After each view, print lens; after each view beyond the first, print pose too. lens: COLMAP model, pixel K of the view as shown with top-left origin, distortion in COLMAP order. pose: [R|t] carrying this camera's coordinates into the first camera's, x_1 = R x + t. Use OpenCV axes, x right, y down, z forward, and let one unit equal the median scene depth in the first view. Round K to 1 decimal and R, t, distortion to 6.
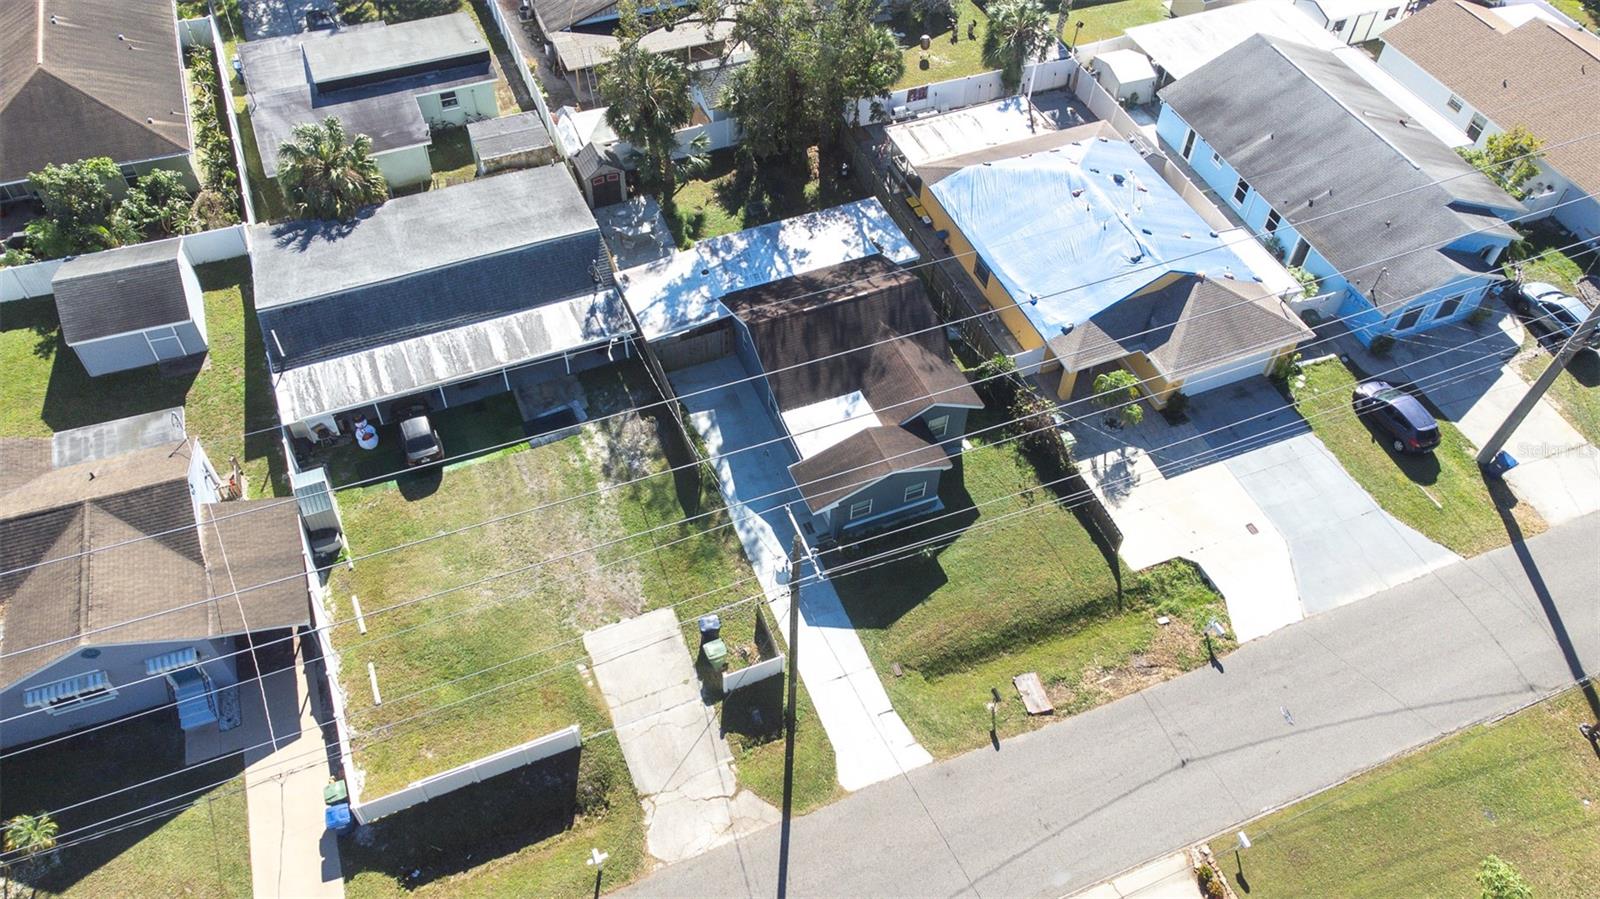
lens RADIAL K [[1193.6, 0, 795.9], [0, 1193.6, 446.1], [0, 0, 1]] dist [0.009593, 0.078765]
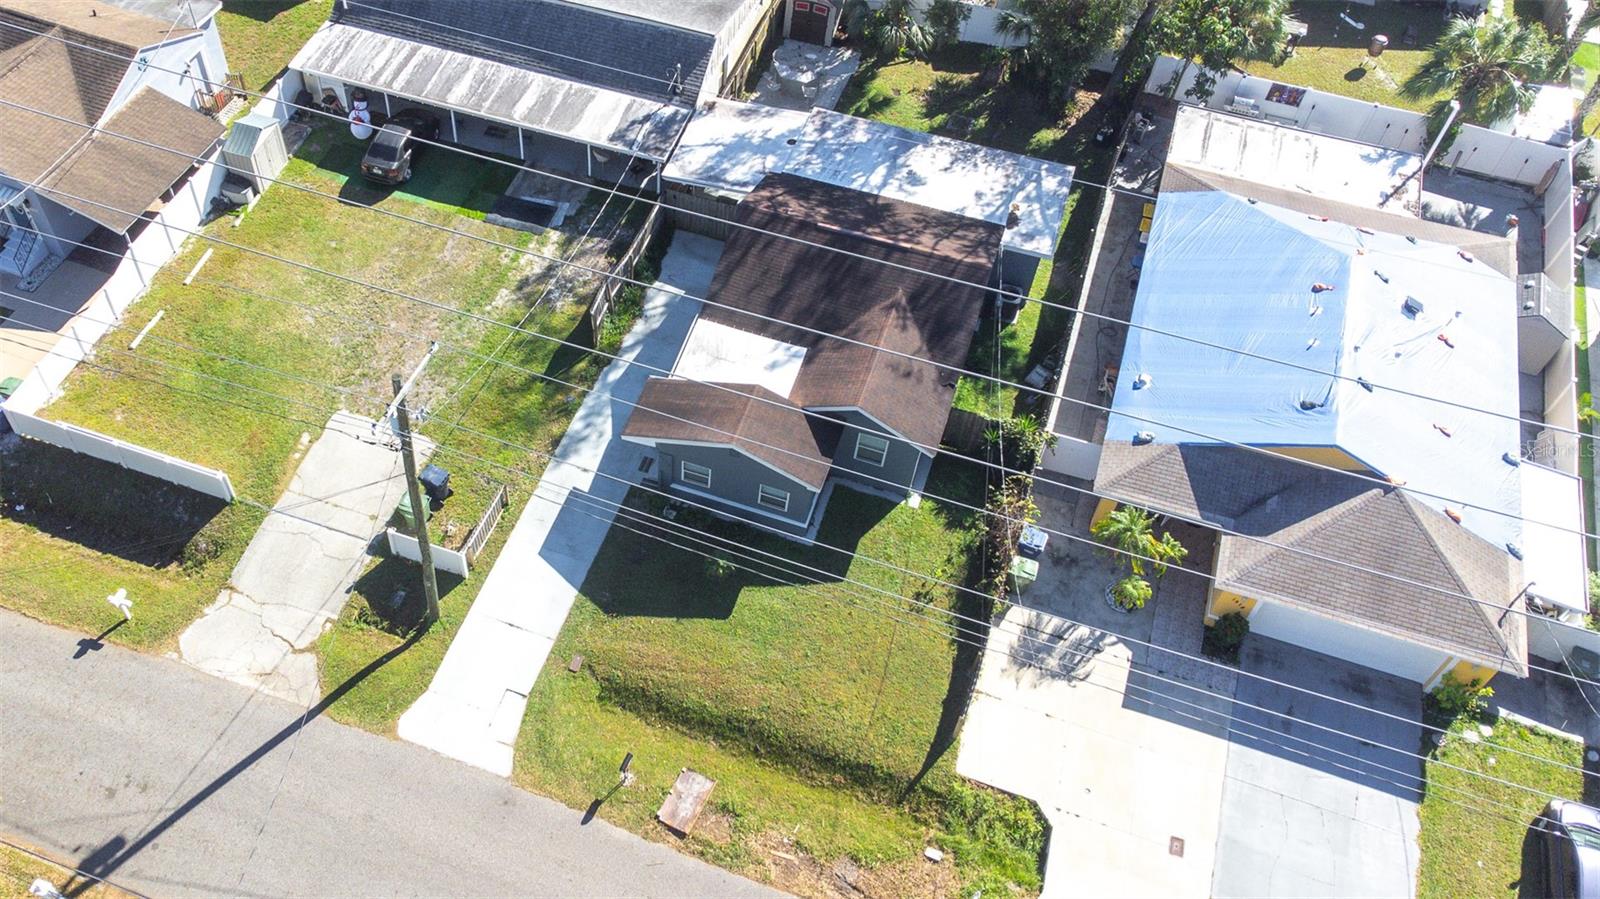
lens RADIAL K [[1366.6, 0, 672.9], [0, 1366.6, 441.4], [0, 0, 1]] dist [0.029677, -0.005395]
pose [[0.736638, 0.521881, -0.430121, 0.372129], [-0.517135, 0.844534, 0.139044, -0.070142], [0.435817, 0.120006, 0.891999, 0.216506]]
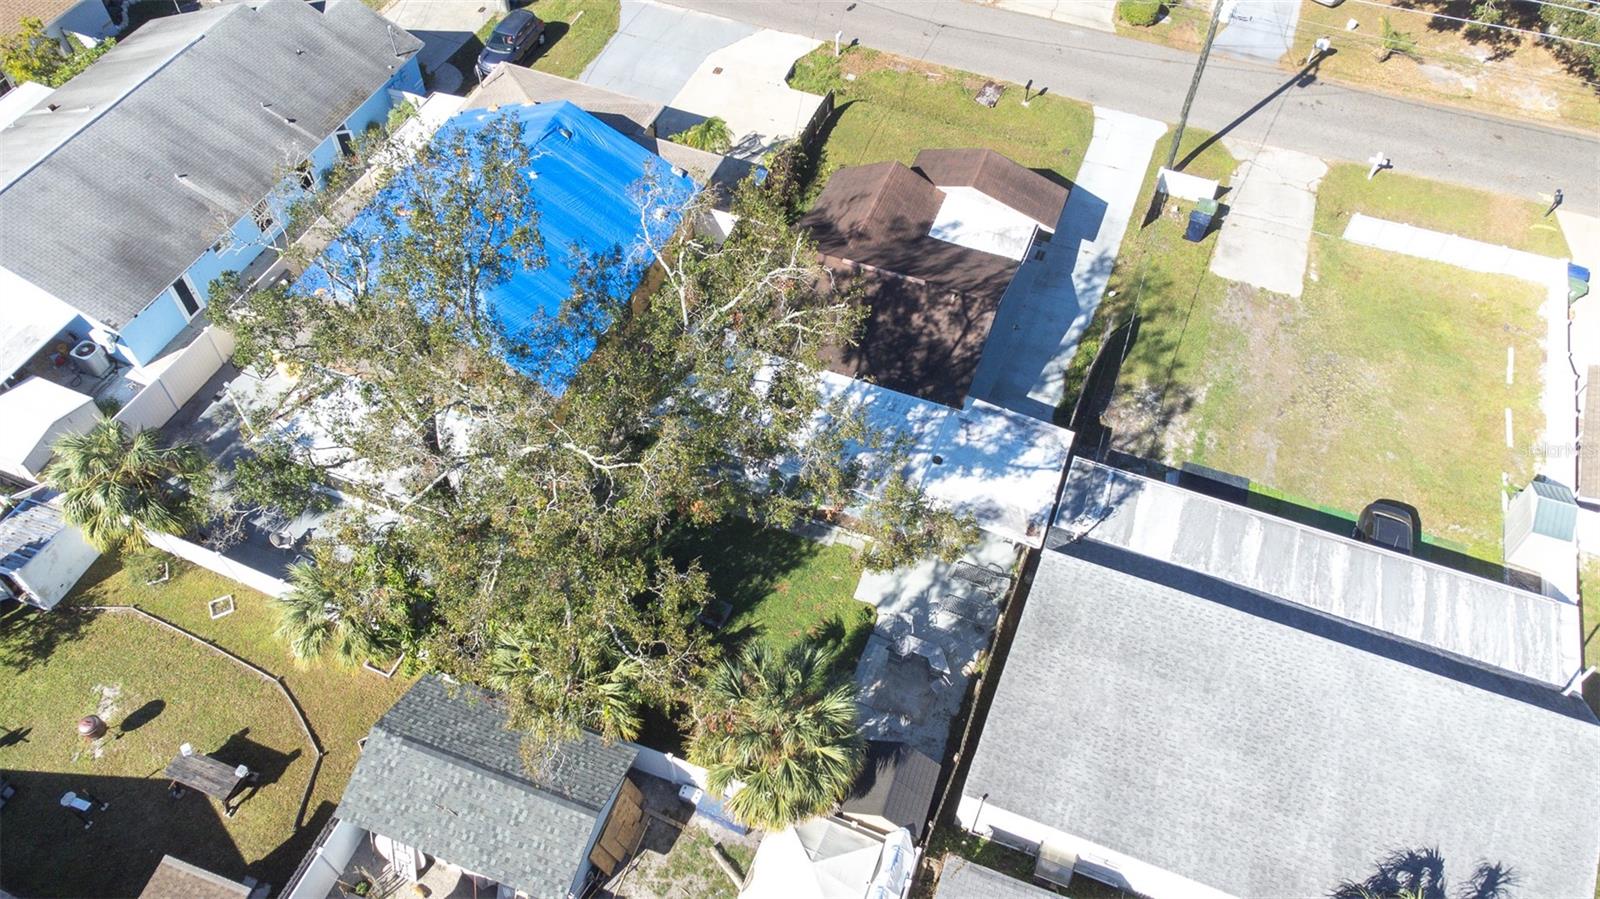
lens RADIAL K [[1193.6, 0, 795.9], [0, 1193.6, 446.1], [0, 0, 1]] dist [0.009593, 0.078765]
pose [[-0.720228, -0.565810, 0.401411, -0.312337], [0.509182, -0.038156, 0.859812, -0.844258], [-0.471174, 0.823653, 0.315581, 0.869988]]
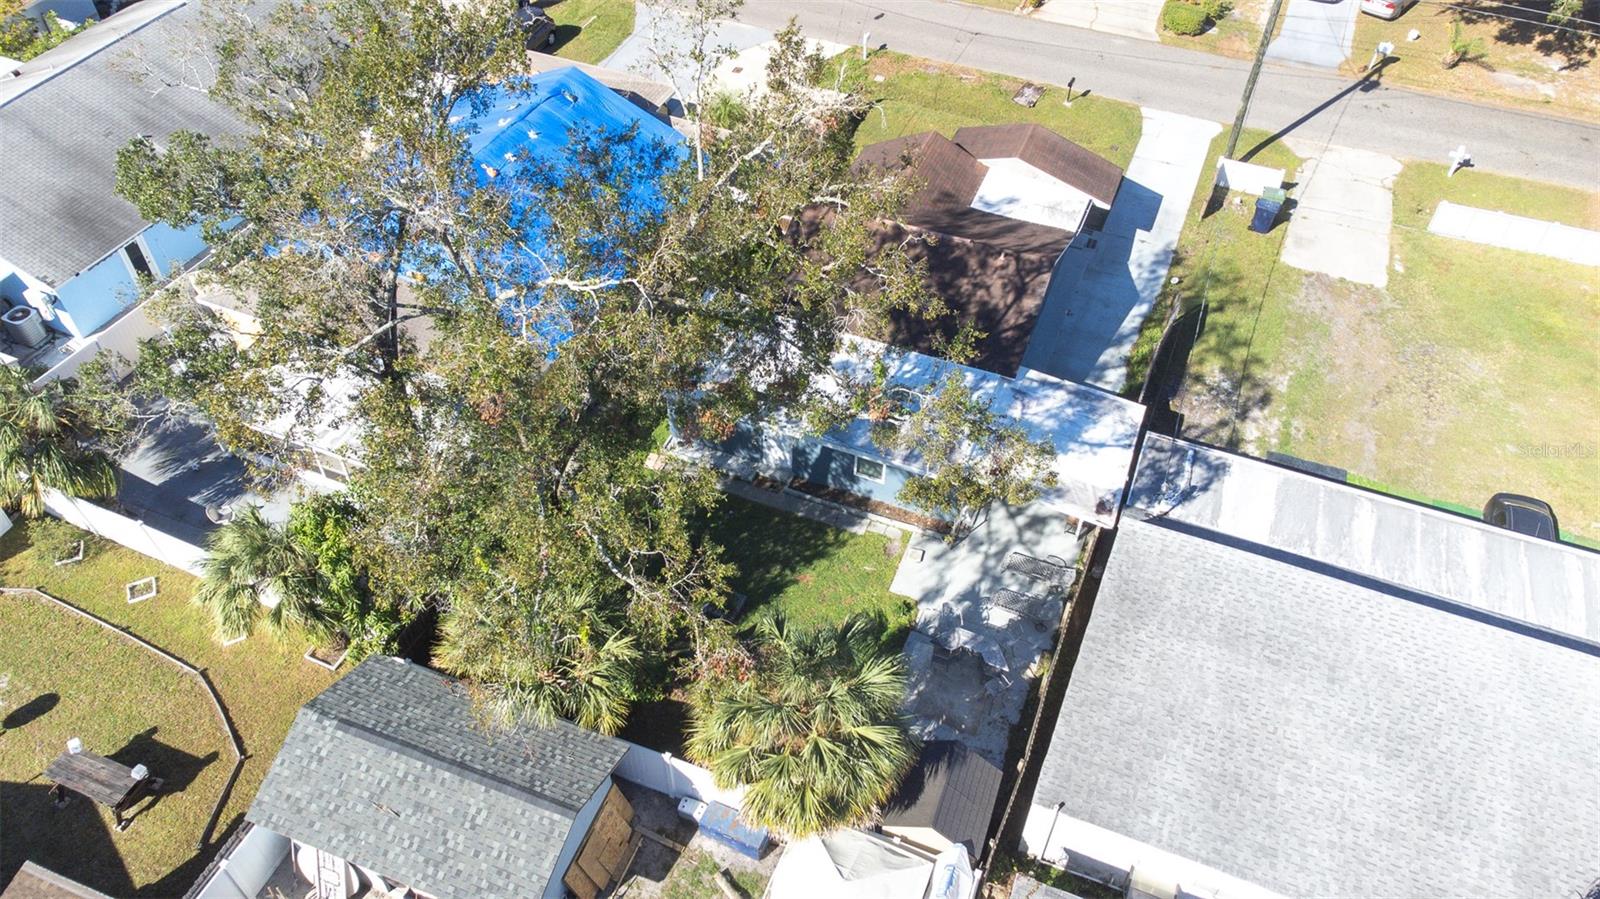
lens RADIAL K [[1193.6, 0, 795.9], [0, 1193.6, 446.1], [0, 0, 1]] dist [0.009593, 0.078765]
pose [[-0.710445, -0.526702, 0.466747, -0.311790], [0.514864, 0.063146, 0.854943, -0.758270], [-0.479773, 0.847701, 0.226319, 0.982534]]
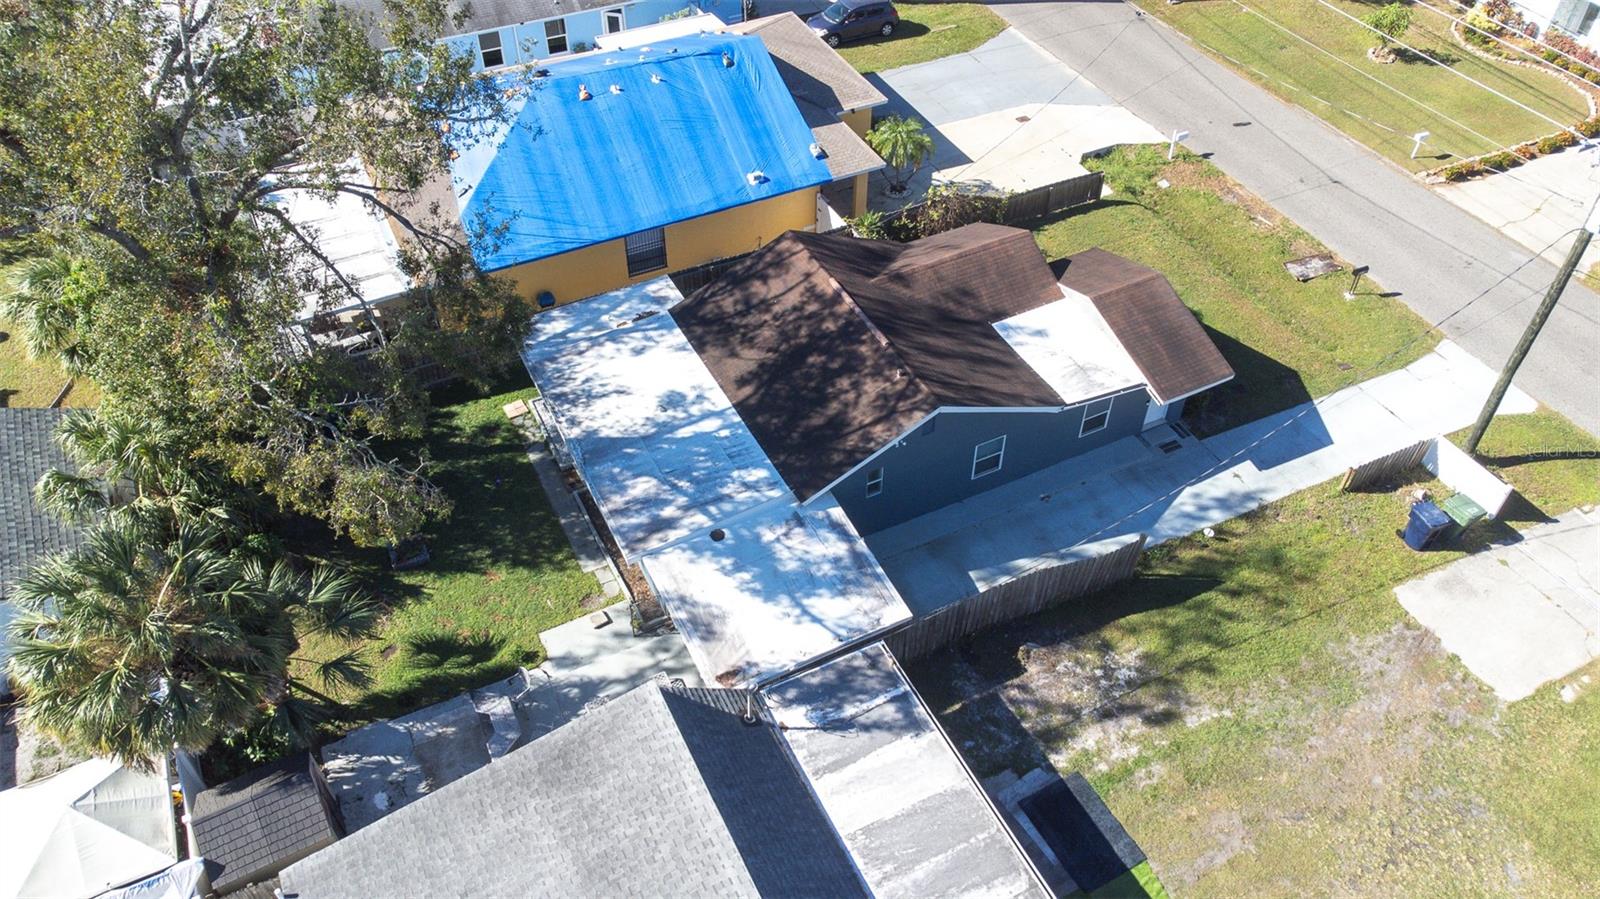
lens RADIAL K [[1193.6, 0, 795.9], [0, 1193.6, 446.1], [0, 0, 1]] dist [0.009593, 0.078765]
pose [[-0.066986, -0.716820, 0.694033, -0.428539], [0.757868, 0.415875, 0.502677, -0.417433], [-0.648959, 0.559658, 0.515398, 0.748135]]
